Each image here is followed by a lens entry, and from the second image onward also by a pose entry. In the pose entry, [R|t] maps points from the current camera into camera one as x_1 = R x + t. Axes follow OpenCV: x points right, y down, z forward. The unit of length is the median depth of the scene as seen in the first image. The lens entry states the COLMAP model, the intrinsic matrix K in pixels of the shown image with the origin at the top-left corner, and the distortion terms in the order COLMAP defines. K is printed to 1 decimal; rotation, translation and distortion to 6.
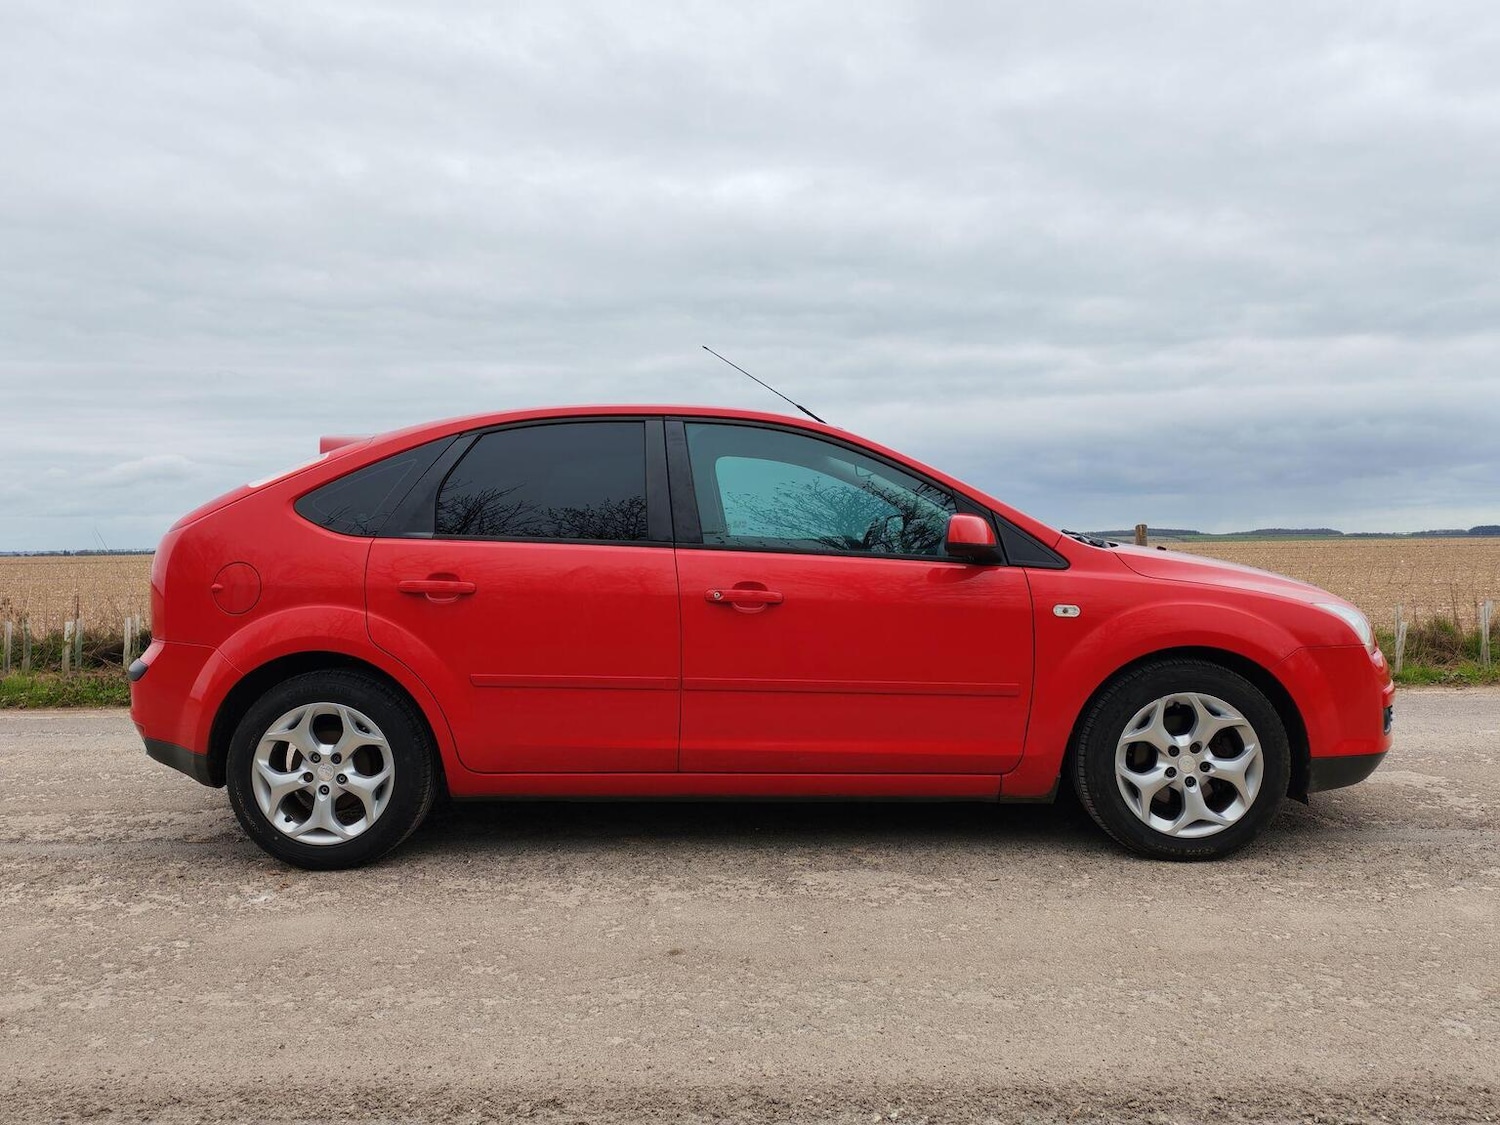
lens RADIAL K [[1129.3, 0, 737.2], [0, 1129.3, 563.7], [0, 0, 1]] dist [0.100815, -0.132503]
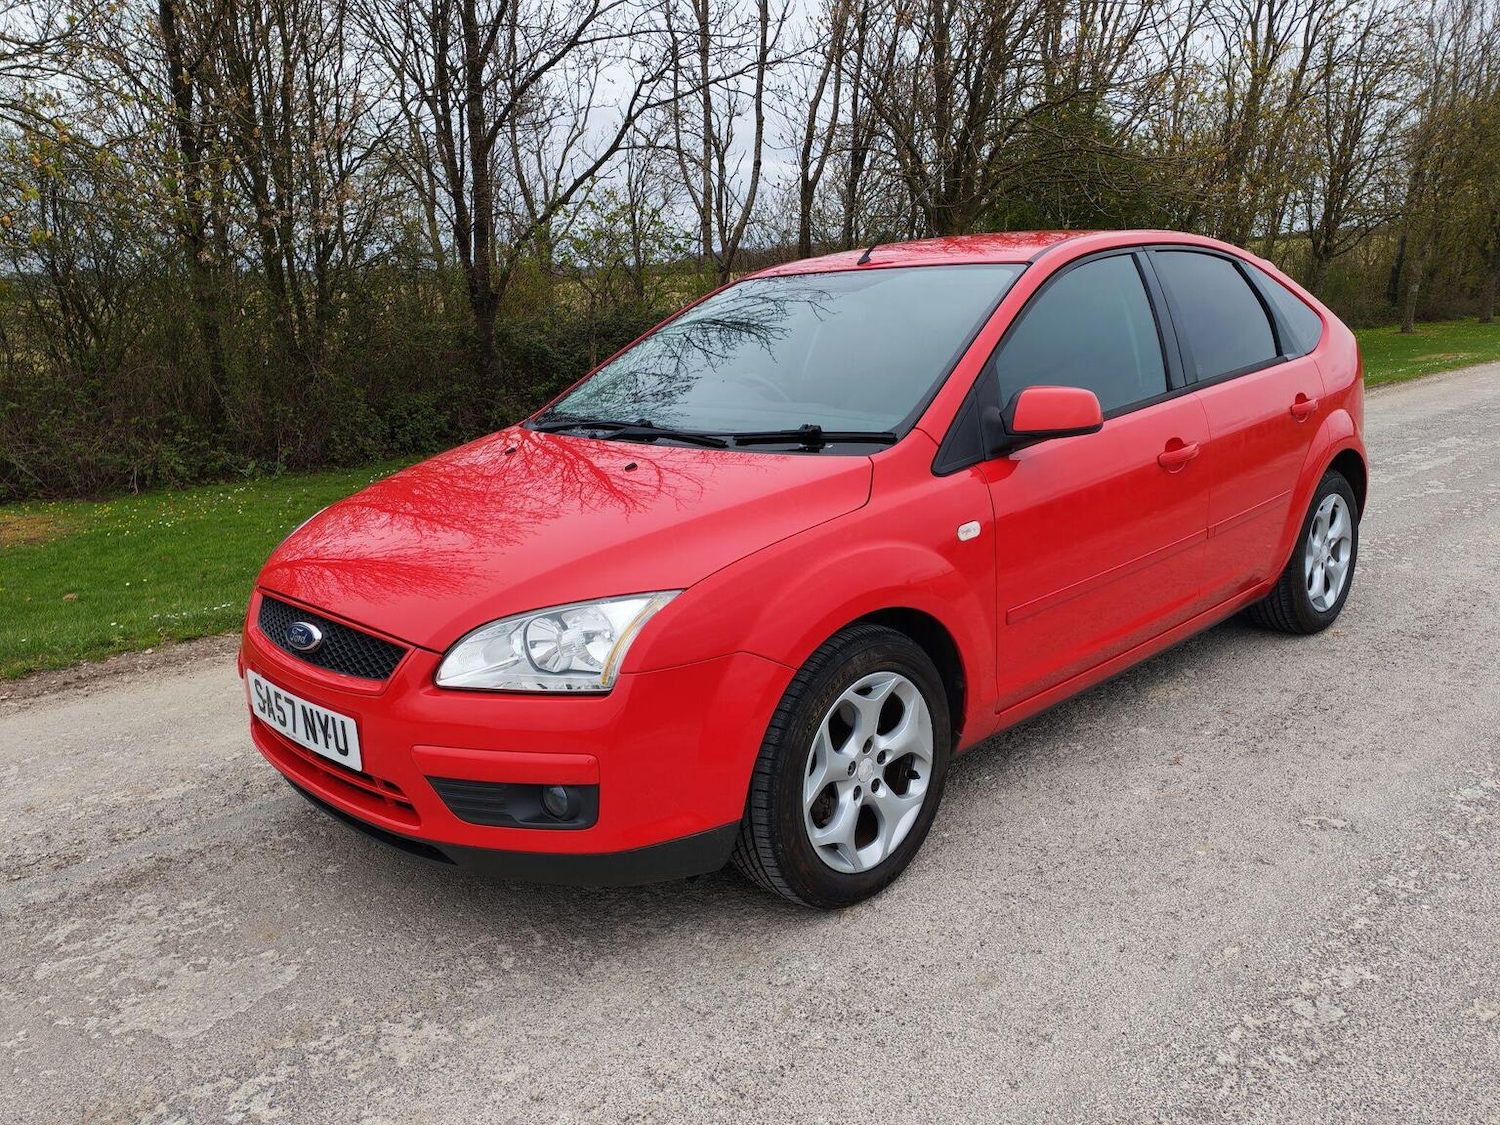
lens RADIAL K [[1136.3, 0, 739.0], [0, 1136.3, 571.6], [0, 0, 1]] dist [0.097267, -0.130290]
pose [[-0.706470, 0.204535, -0.677544, 0.920438], [0.020148, 0.962755, 0.269625, -0.158827], [0.707456, 0.176831, -0.684279, 1.907979]]
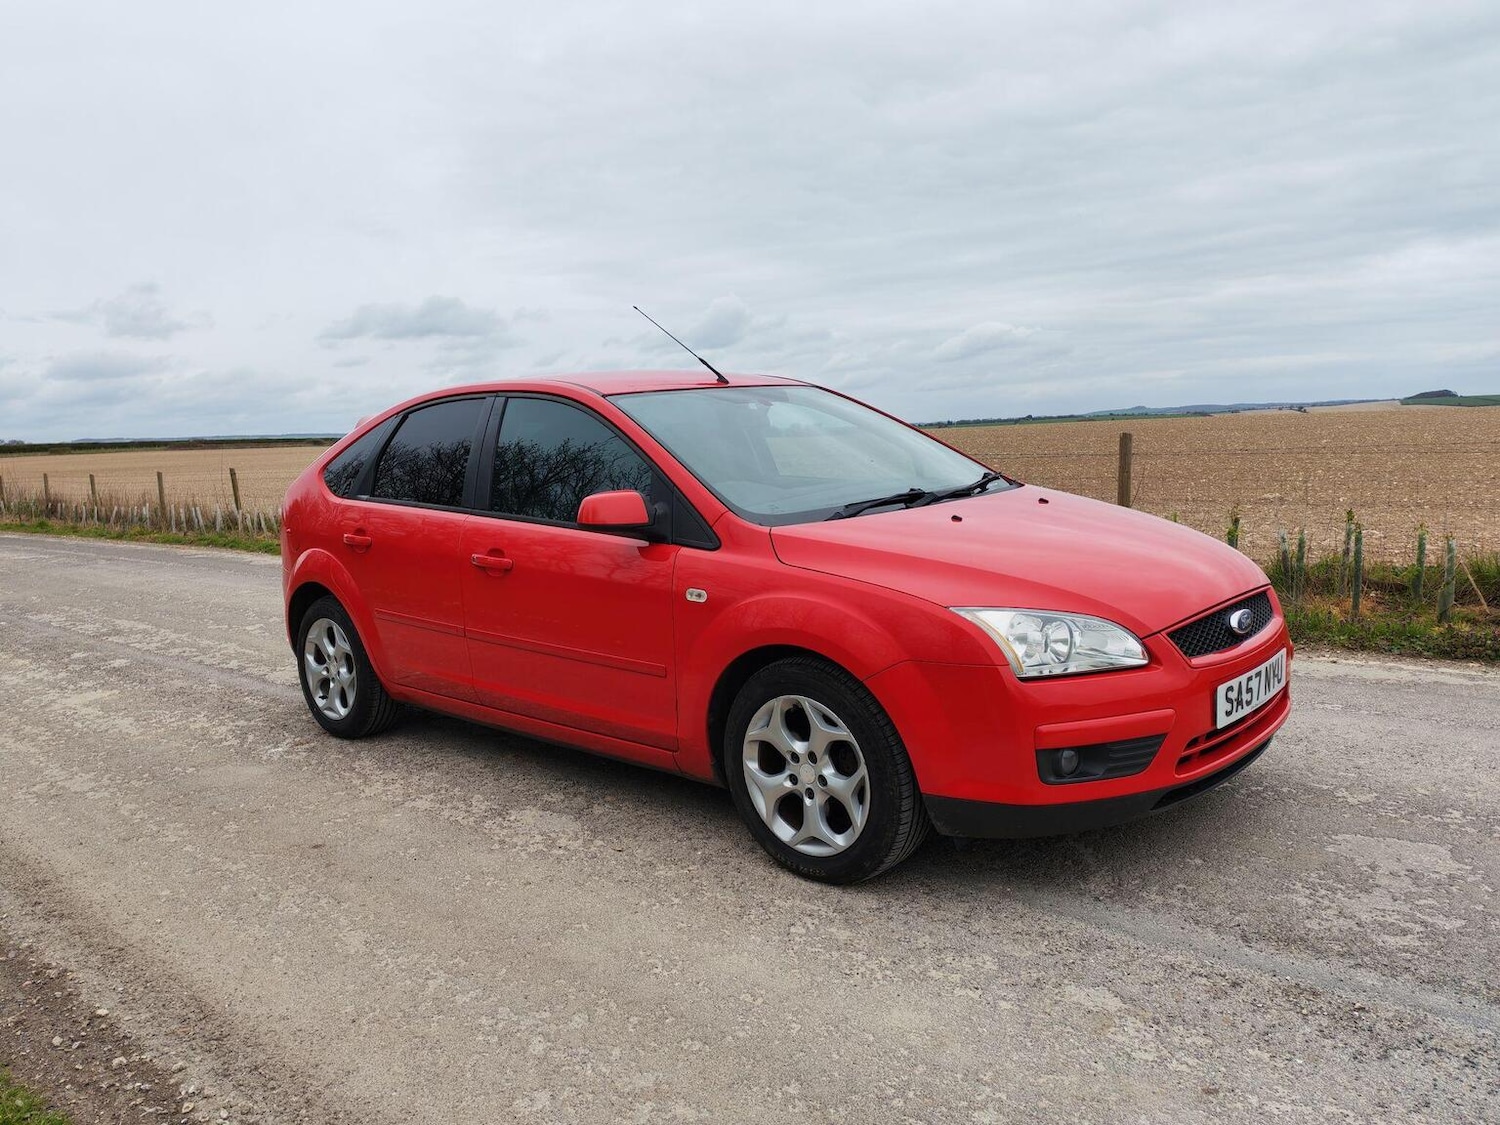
lens RADIAL K [[1129.3, 0, 737.2], [0, 1129.3, 563.7], [0, 0, 1]] dist [0.100815, -0.132503]
pose [[0.743419, 0.058178, -0.666291, 0.937155], [0.024994, 0.993097, 0.114601, -0.091594], [0.668359, -0.101850, 0.736833, 0.327864]]
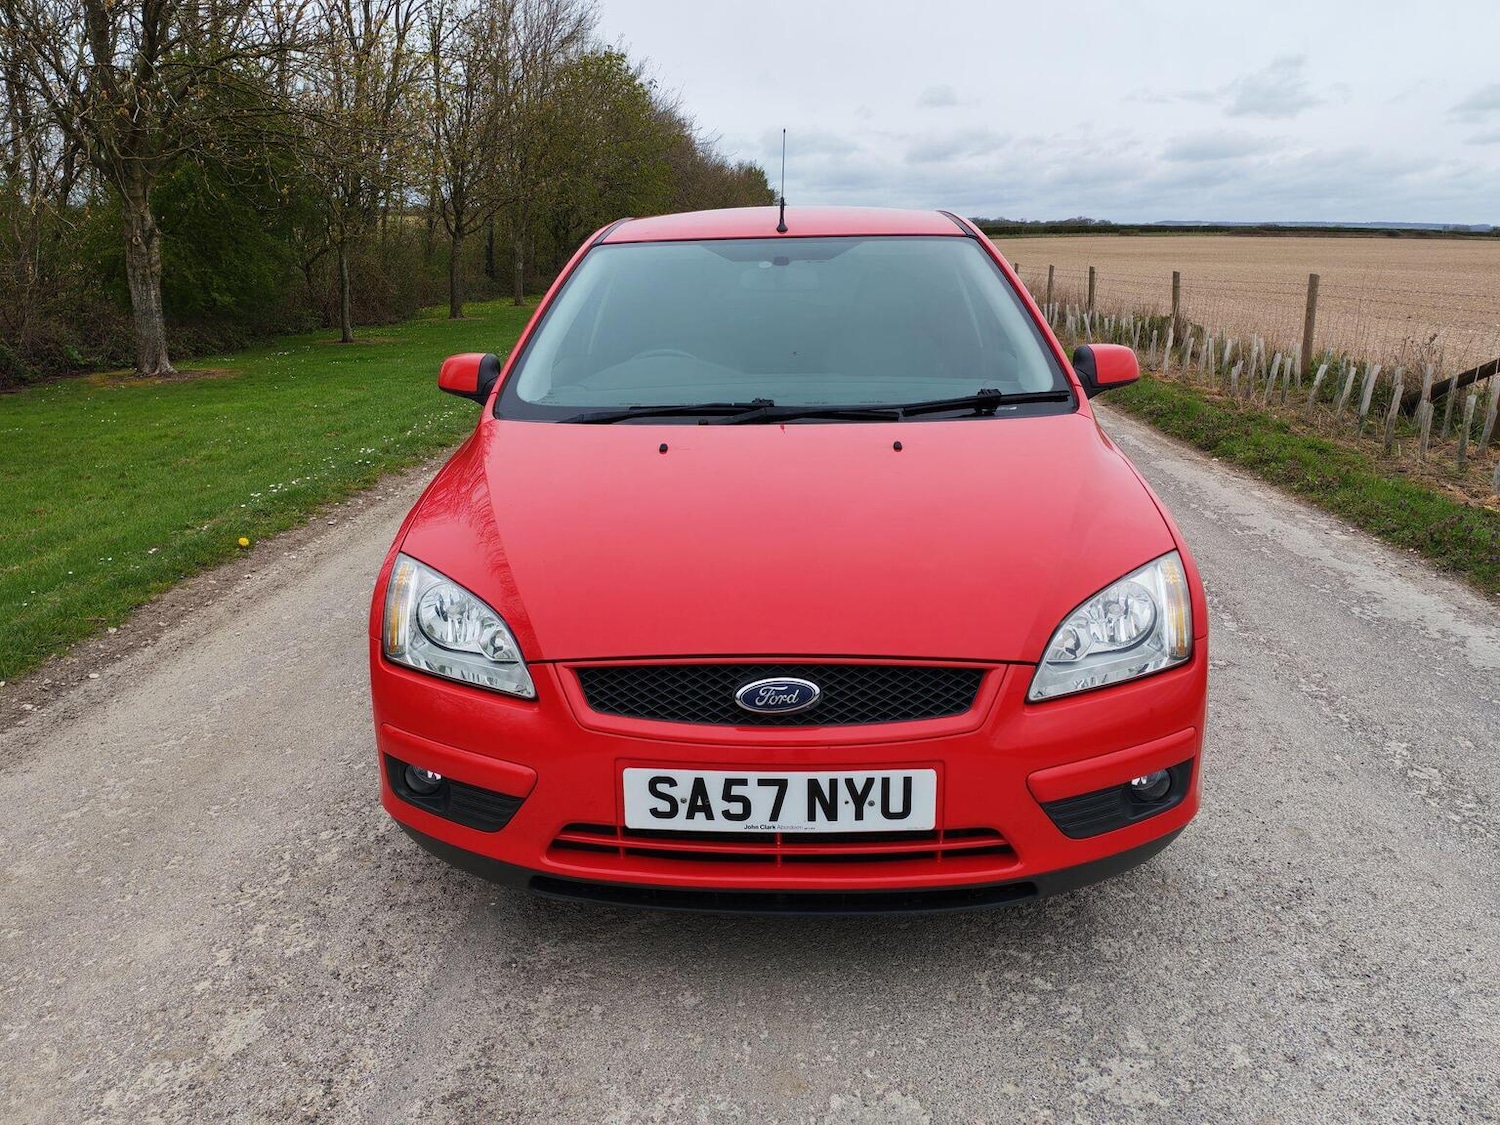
lens RADIAL K [[1139.0, 0, 729.4], [0, 1139.0, 550.4], [0, 0, 1]] dist [0.091346, -0.111165]
pose [[-0.031927, 0.274853, -0.960956, 1.149575], [-0.021108, 0.961046, 0.275580, -0.153873], [0.999267, 0.029082, -0.024882, 1.229221]]
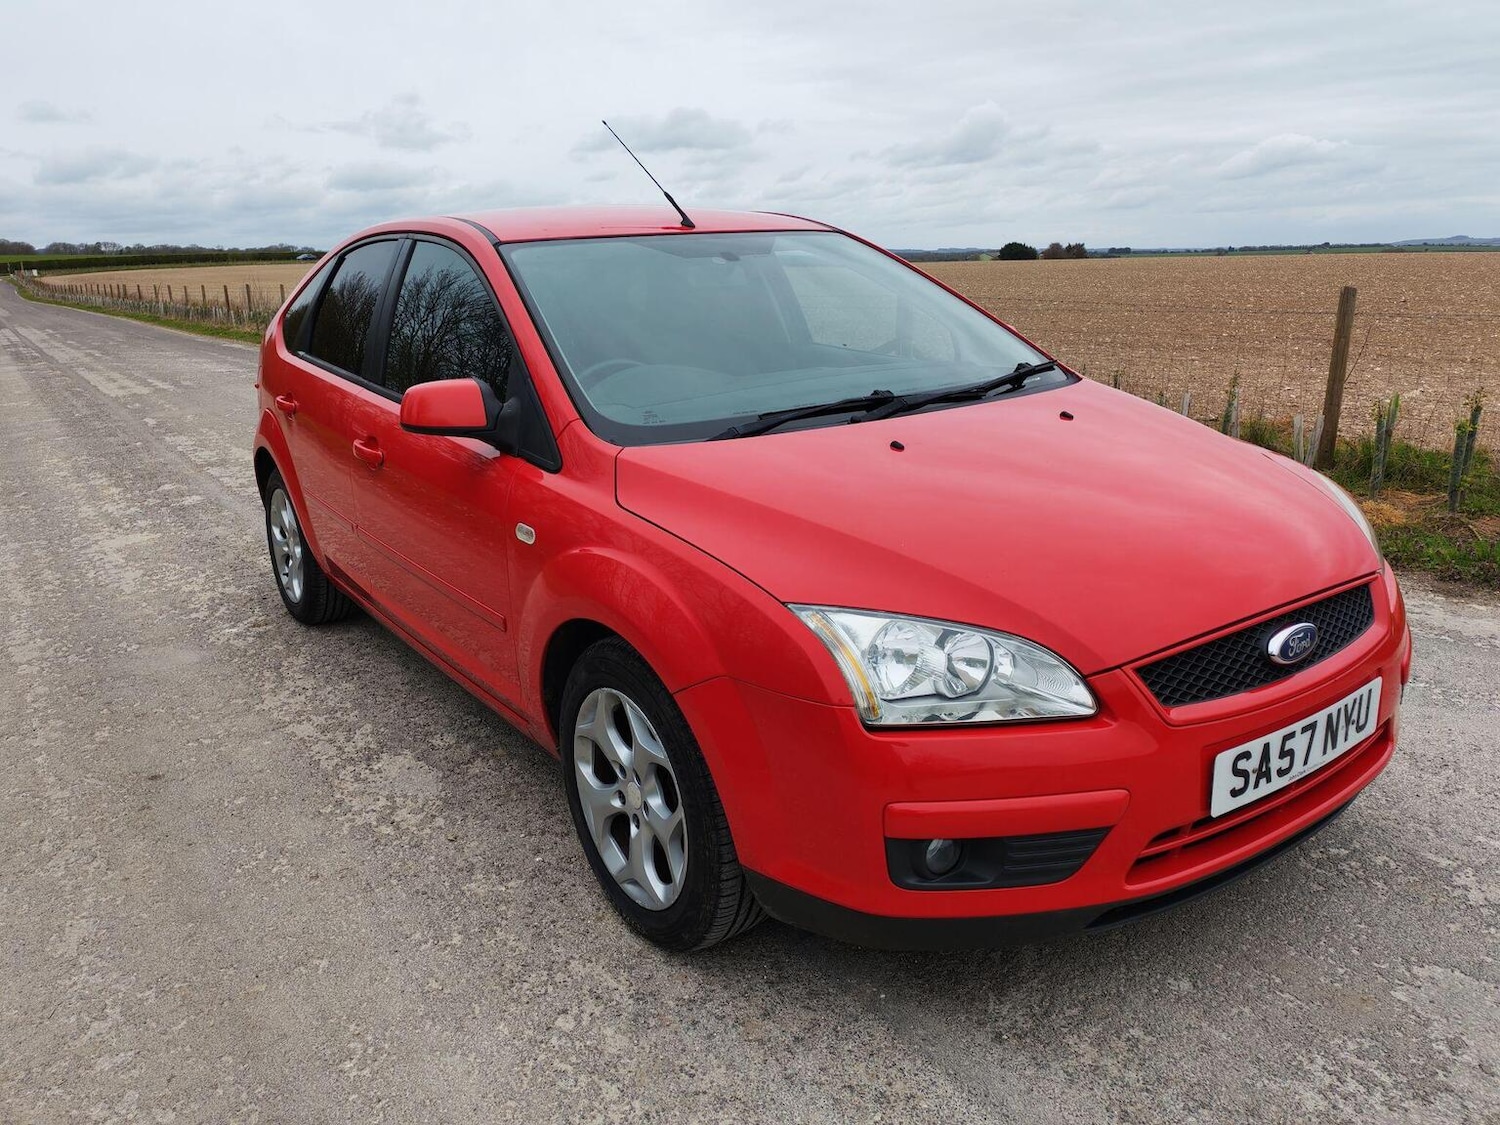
lens RADIAL K [[1135.8, 0, 748.0], [0, 1135.8, 542.4], [0, 0, 1]] dist [0.076724, -0.089458]
pose [[0.593678, 0.194823, -0.780762, 0.913031], [0.000621, 0.970139, 0.242550, -0.122125], [0.804702, -0.144482, 0.575829, 0.702761]]
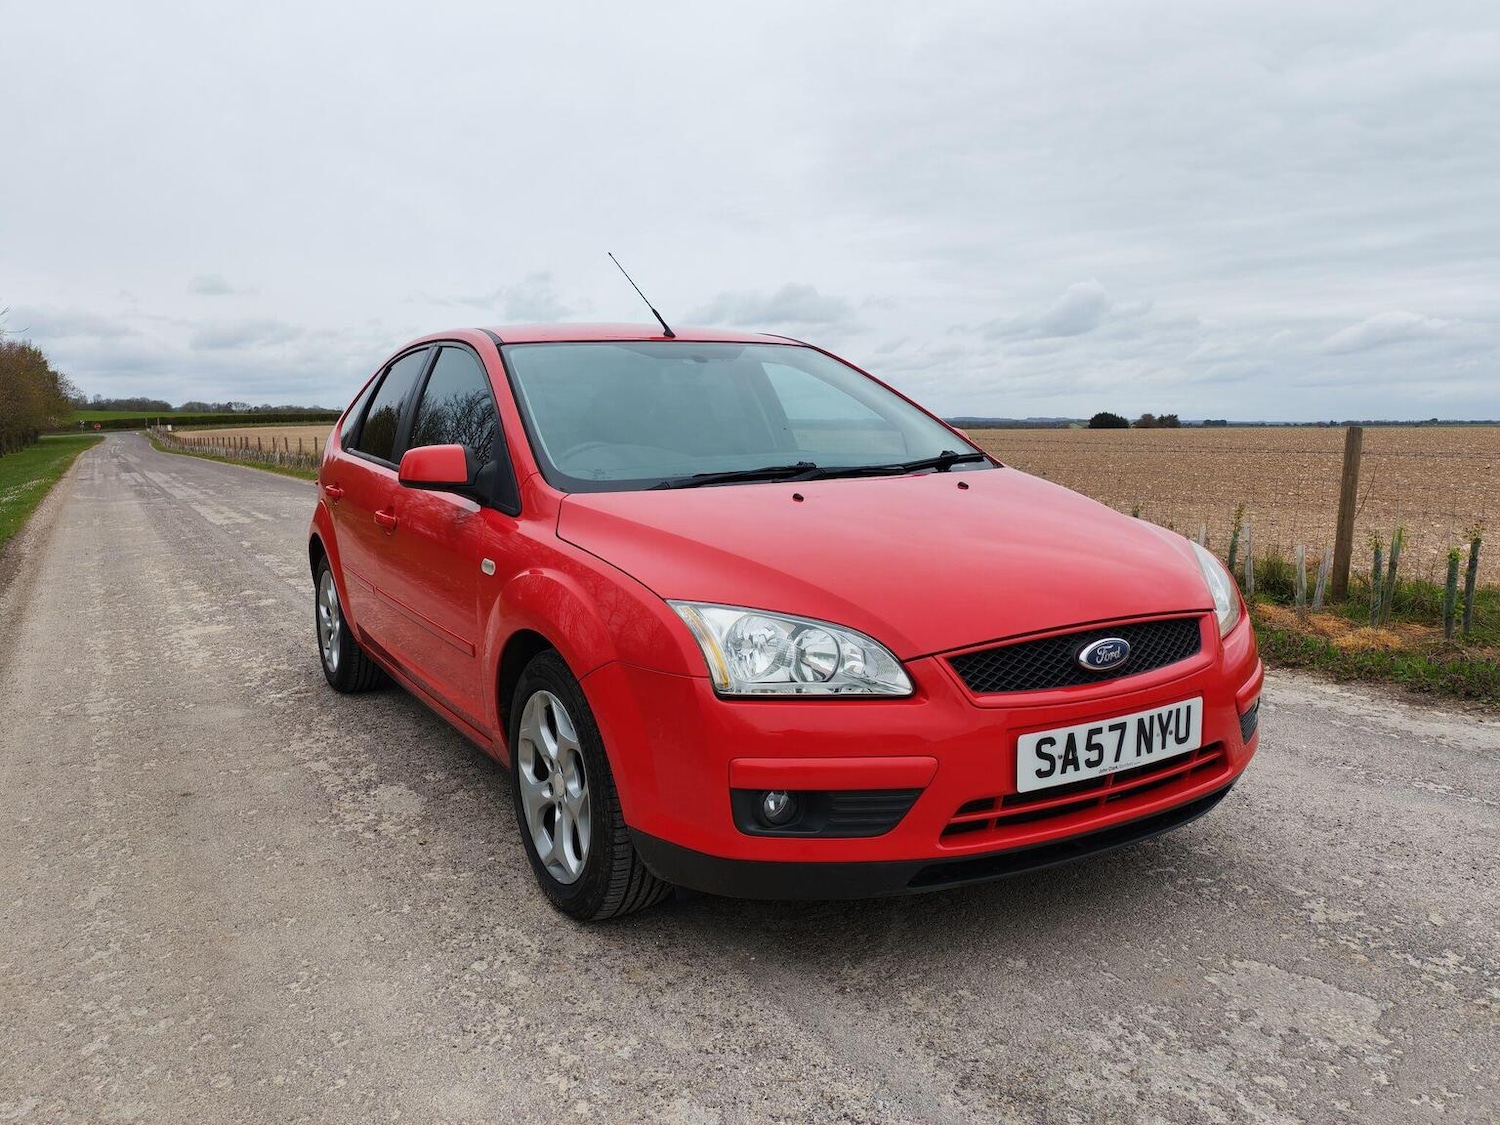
lens RADIAL K [[1134.0, 0, 732.2], [0, 1134.0, 569.1], [0, 0, 1]] dist [0.090654, -0.108678]
pose [[0.518071, 0.116776, -0.847329, 1.081208], [-0.013889, 0.991654, 0.128175, -0.065722], [0.855225, -0.054635, 0.515369, 0.719216]]
